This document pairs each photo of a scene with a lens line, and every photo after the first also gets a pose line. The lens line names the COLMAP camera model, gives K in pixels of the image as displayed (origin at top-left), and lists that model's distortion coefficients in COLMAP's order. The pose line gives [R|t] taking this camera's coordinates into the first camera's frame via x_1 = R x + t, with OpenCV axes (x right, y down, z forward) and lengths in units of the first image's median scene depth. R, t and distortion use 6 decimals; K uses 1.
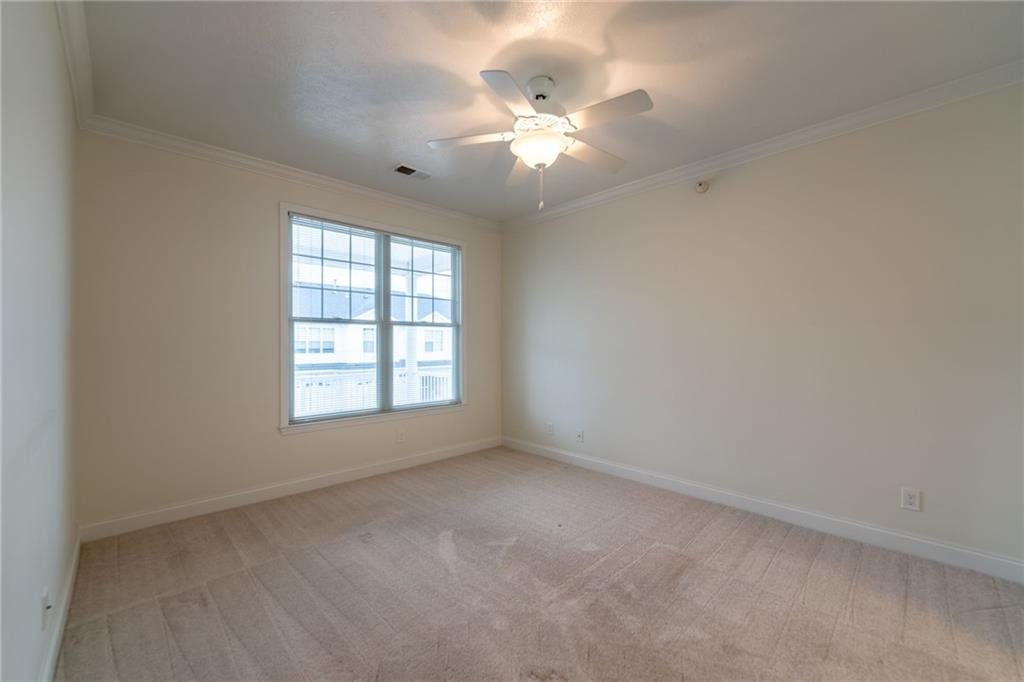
lens RADIAL K [[421.1, 0, 513.2], [0, 421.1, 345.5], [0, 0, 1]] dist [-0.001057, -0.000423]
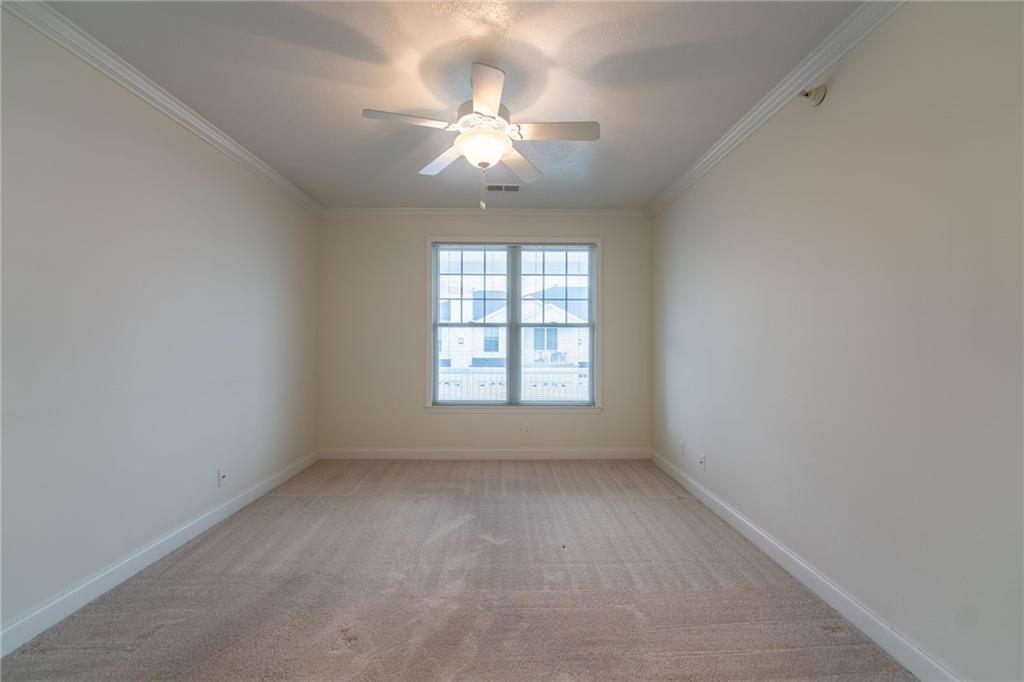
lens RADIAL K [[420.4, 0, 512.2], [0, 420.4, 341.1], [0, 0, 1]] dist [-0.000294, -0.000136]
pose [[0.721800, -0.001836, -0.692099, 0.469561], [-0.009981, 0.999865, -0.013063, 0.003586], [0.692030, 0.016336, 0.721684, 0.197223]]
